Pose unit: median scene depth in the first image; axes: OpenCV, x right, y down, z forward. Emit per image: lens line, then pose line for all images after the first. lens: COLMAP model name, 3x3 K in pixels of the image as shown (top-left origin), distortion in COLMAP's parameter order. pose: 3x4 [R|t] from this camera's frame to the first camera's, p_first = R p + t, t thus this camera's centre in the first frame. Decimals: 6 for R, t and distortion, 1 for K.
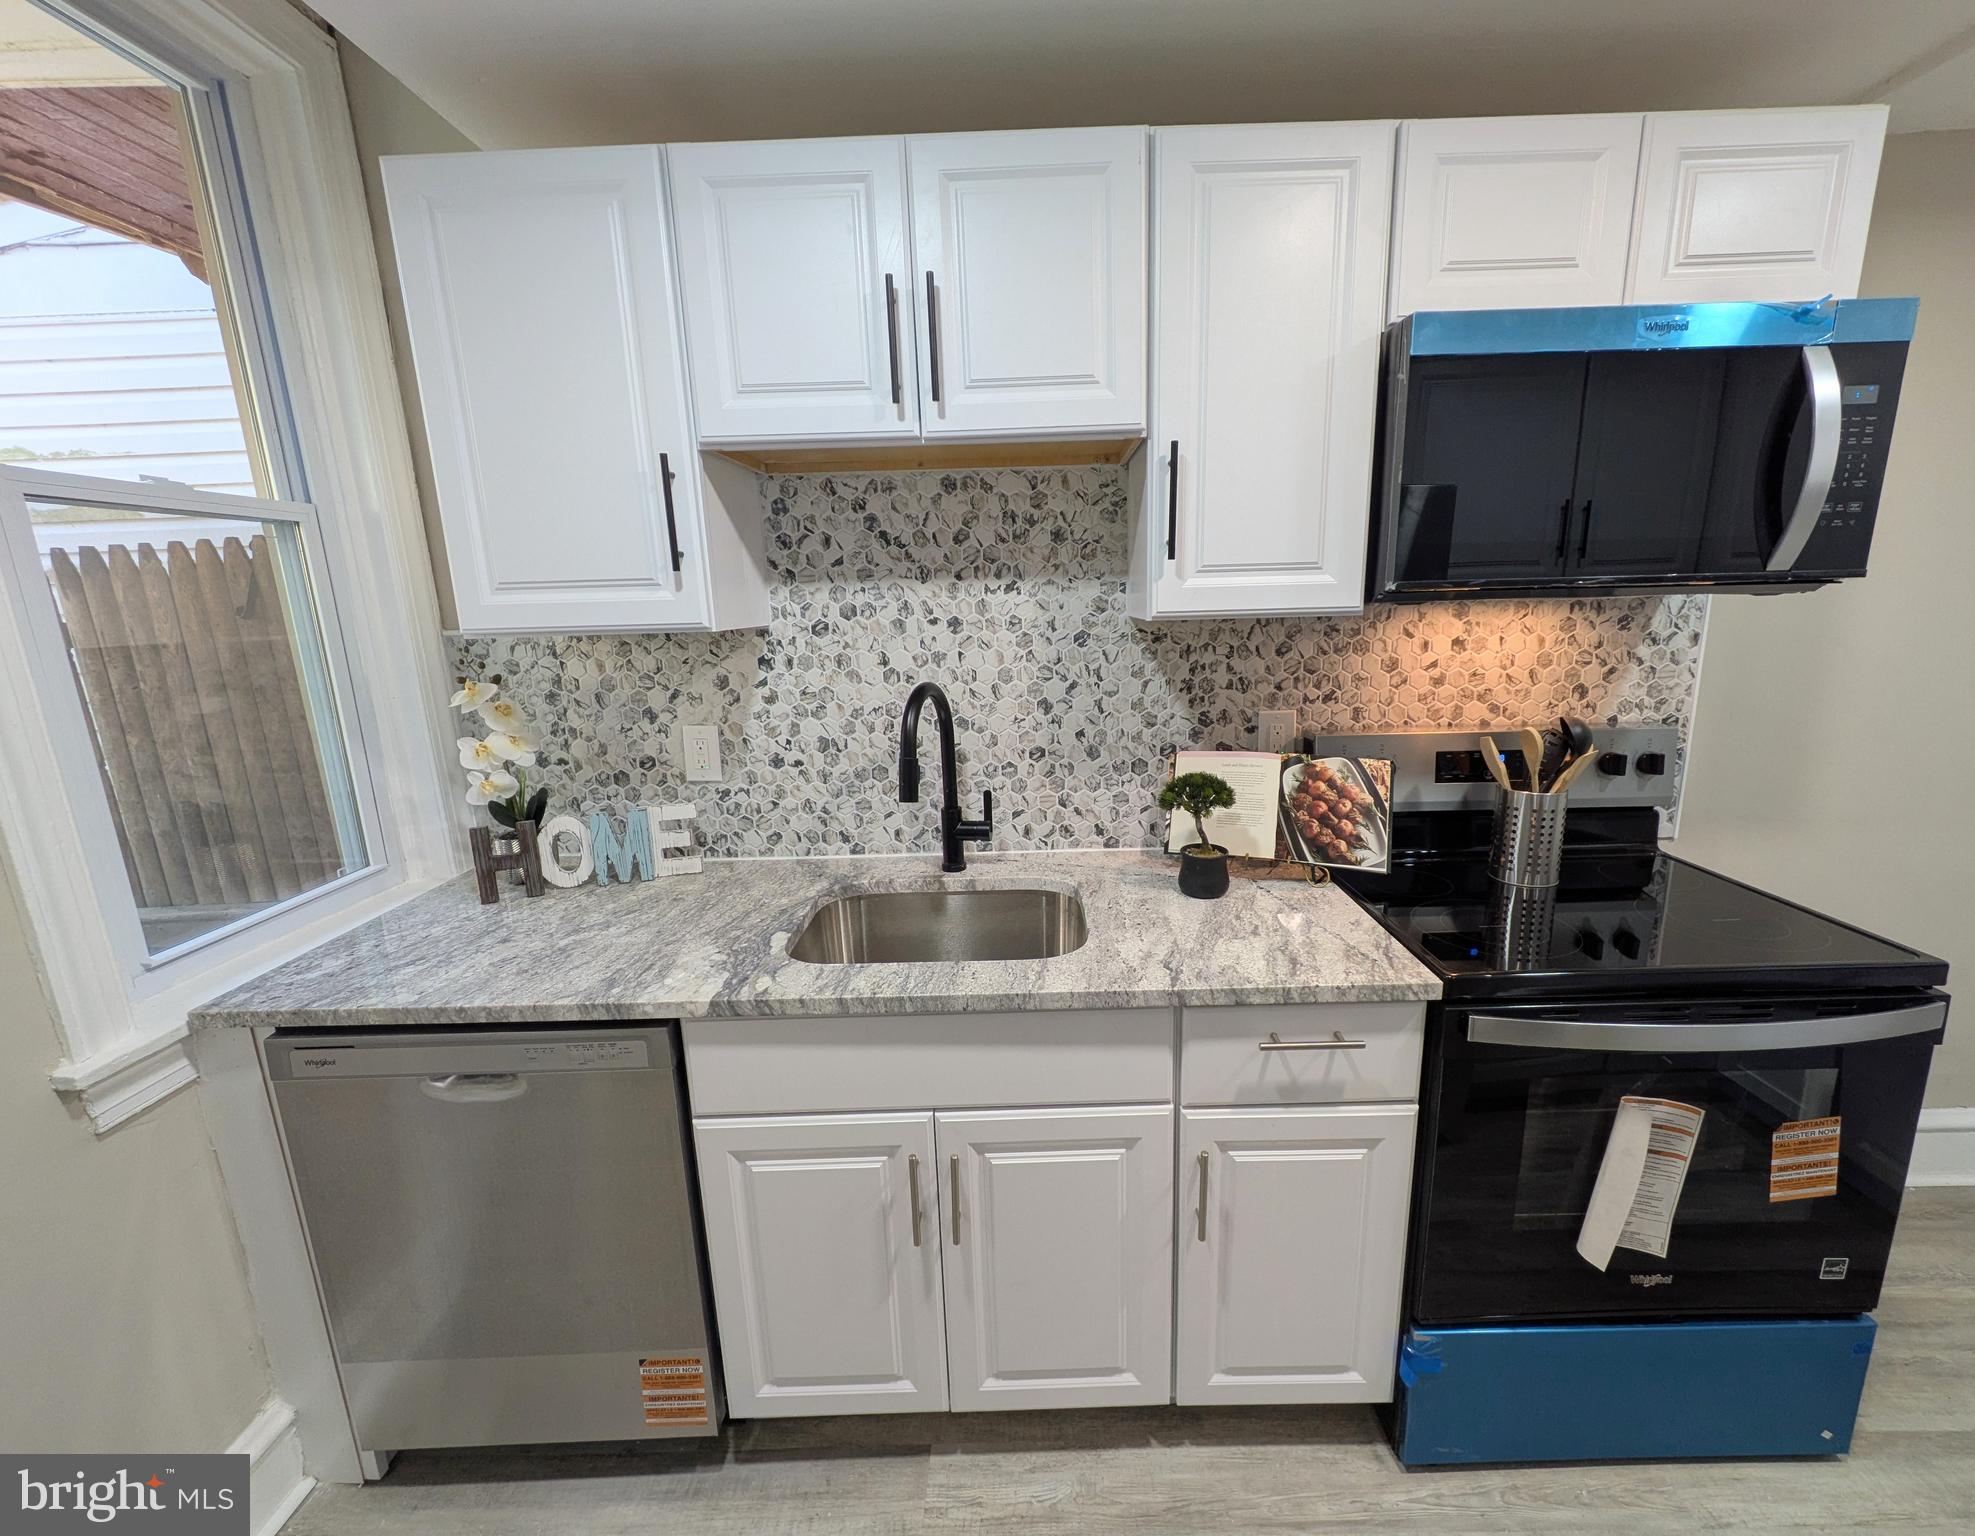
lens RADIAL K [[808.5, 0, 1015.1], [0, 808.5, 766.7], [0, 0, 1]] dist [-0.004381, -0.000119]
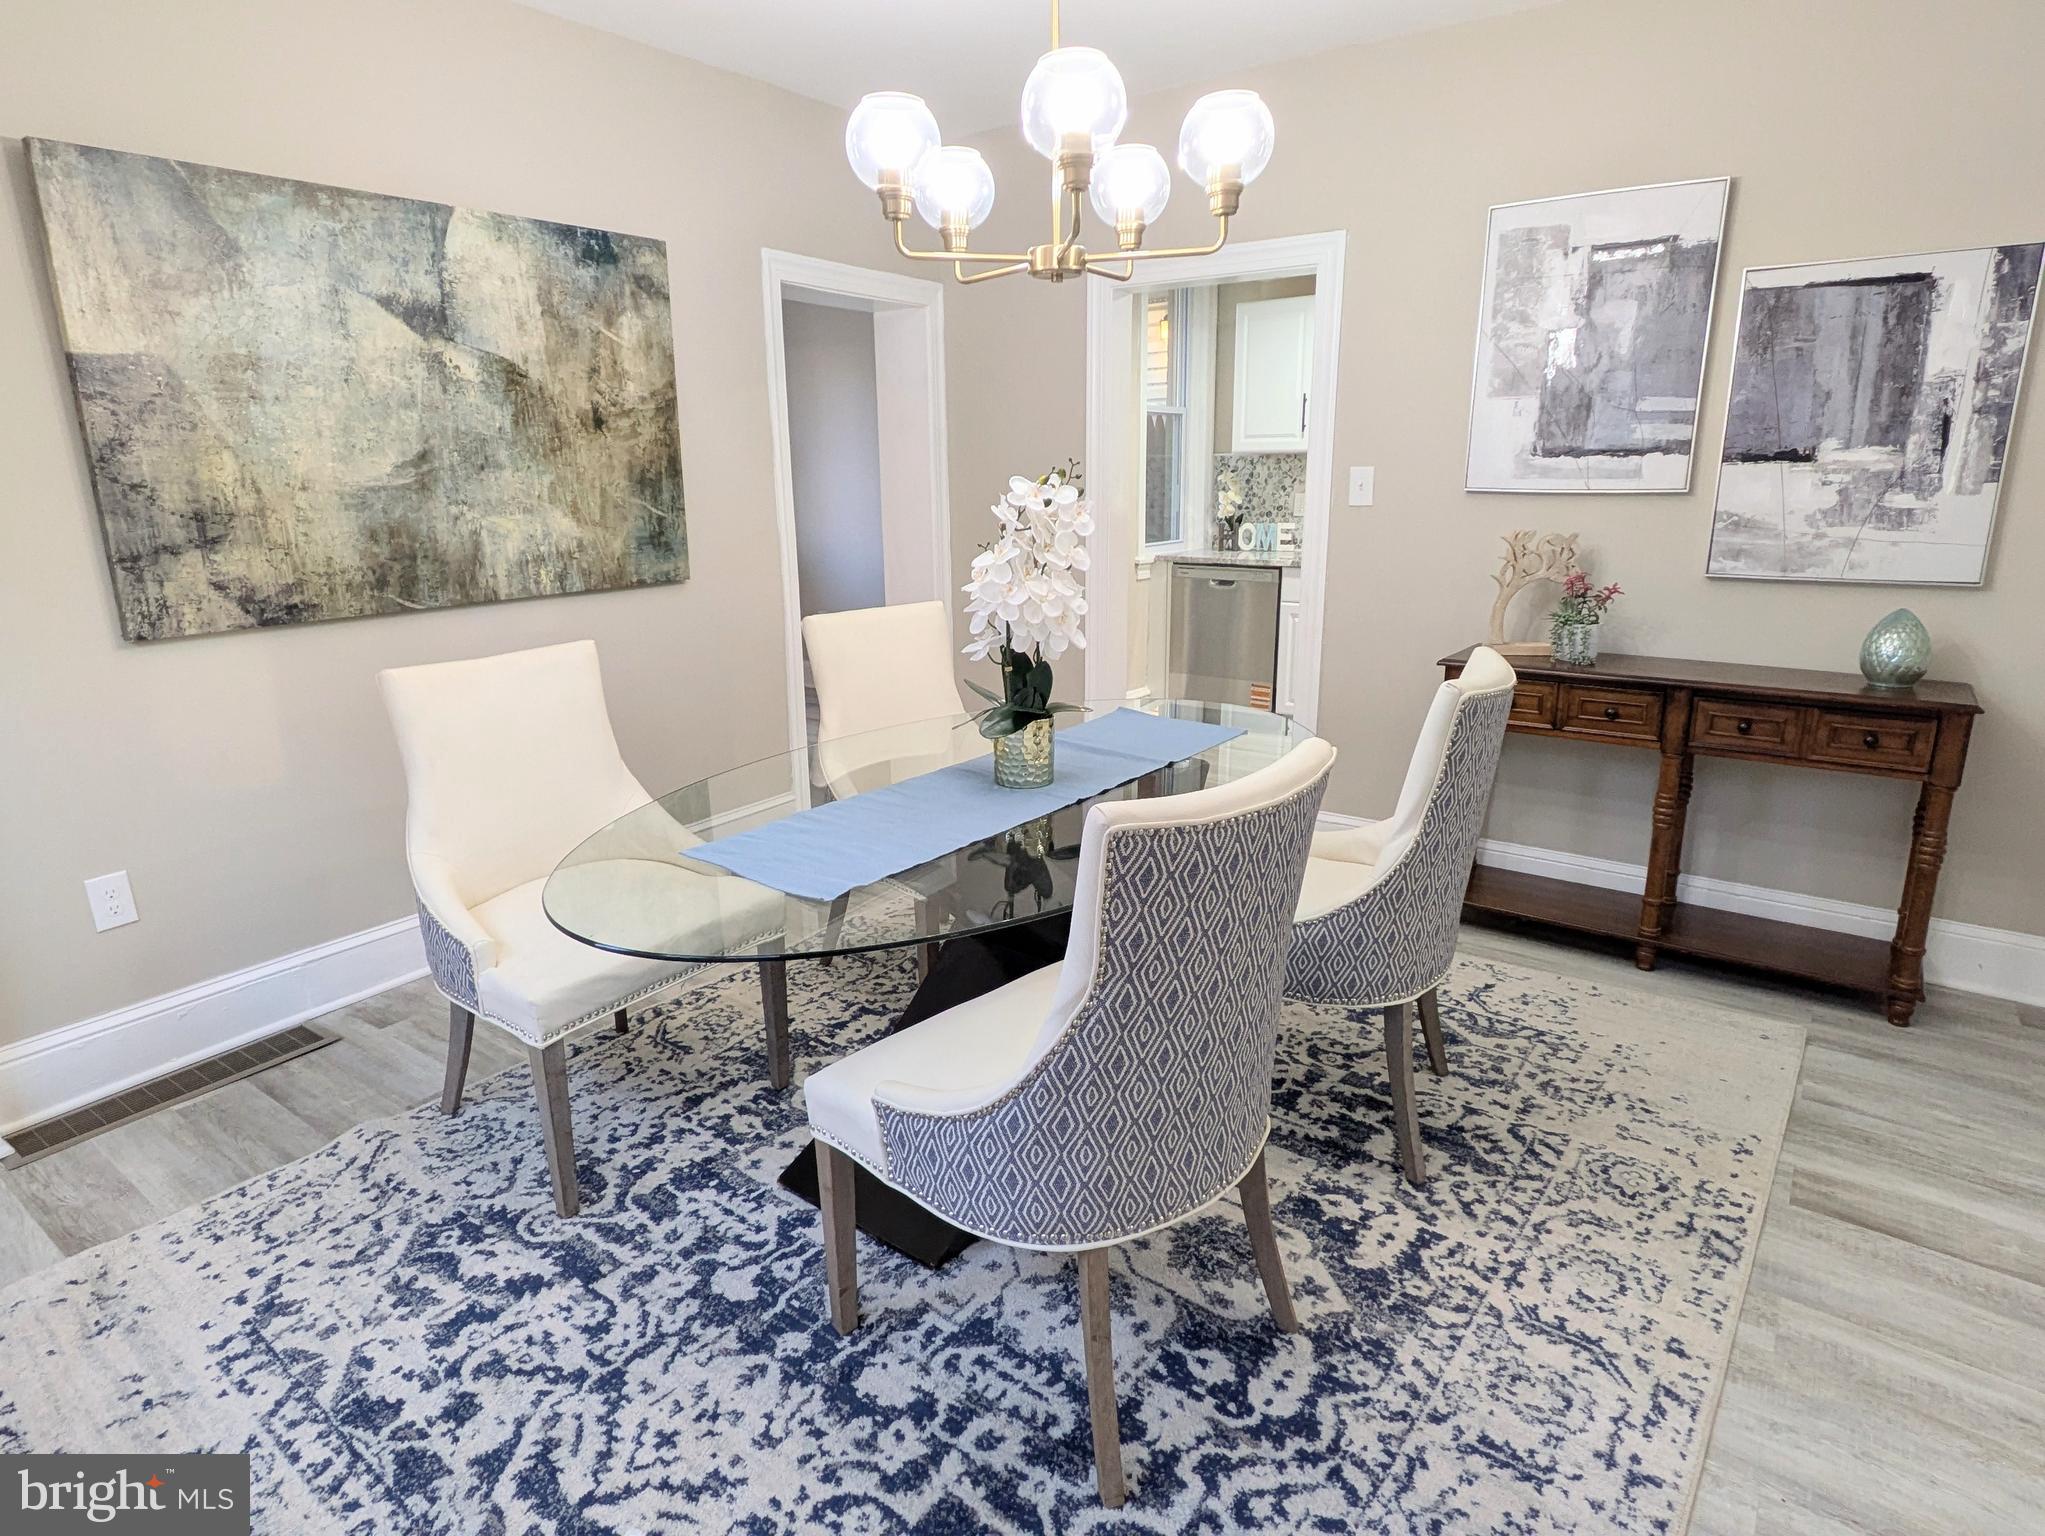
lens RADIAL K [[1135.4, 0, 1007.3], [0, 1135.4, 748.1], [0, 0, 1]] dist [-0.002476, -0.001327]
pose [[0.804657, 0.156943, -0.572621, 1.065278], [-0.130169, 0.987600, 0.087763, 0.564837], [0.579295, 0.003918, 0.815109, -2.514156]]
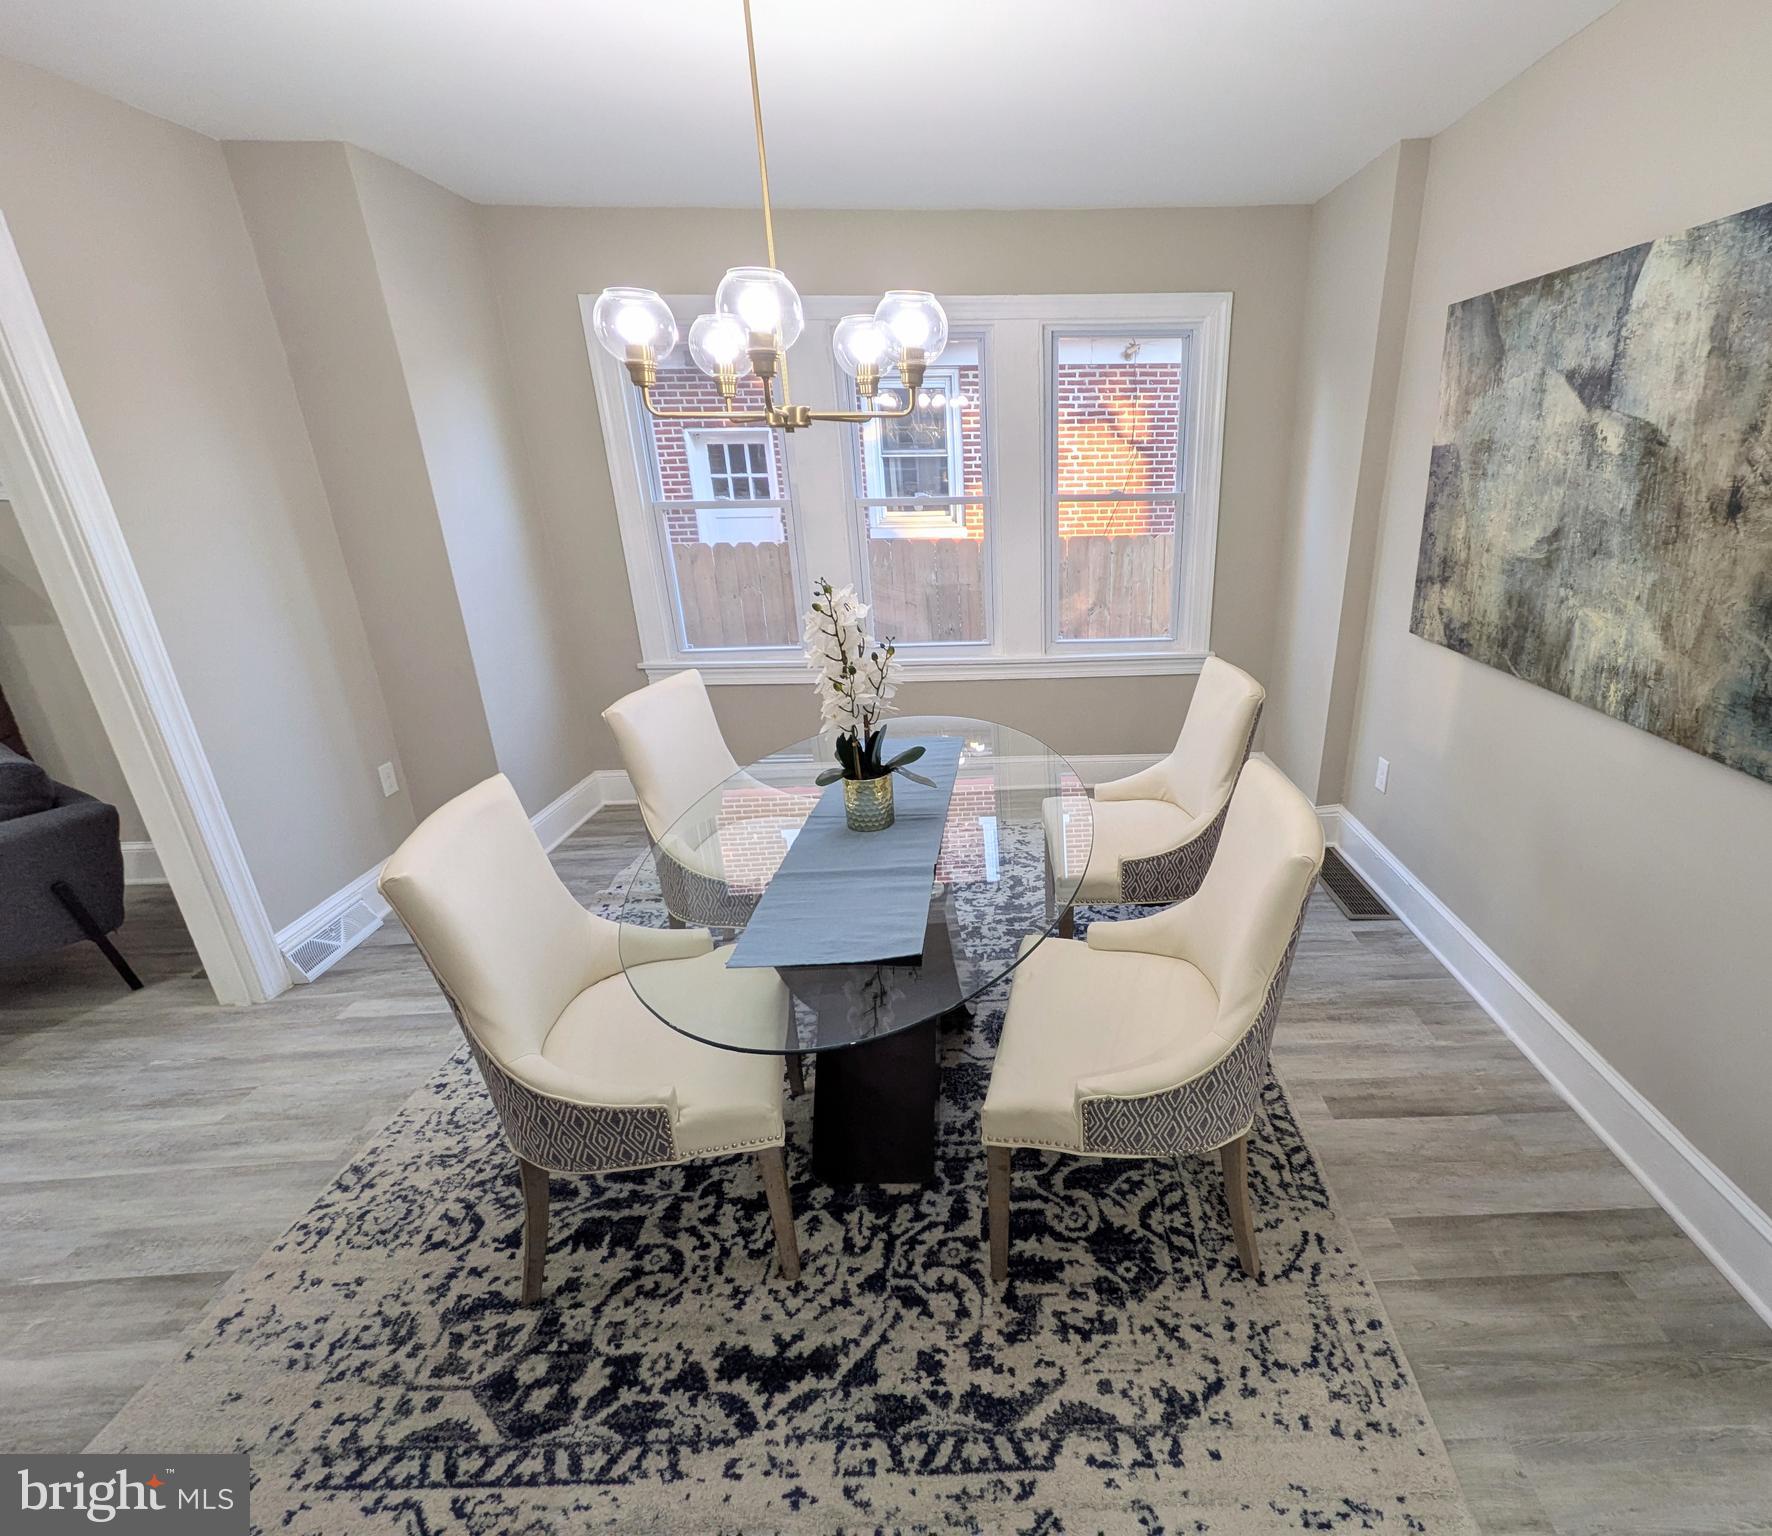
lens RADIAL K [[856.0, 0, 1018.9], [0, 856.0, 764.6], [0, 0, 1]] dist [0.002515, -0.000941]
pose [[-0.998003, 0.053235, -0.034011, 0.138640], [0.026707, 0.843460, 0.536528, -0.035369], [0.057249, 0.534548, -0.843197, -0.365129]]
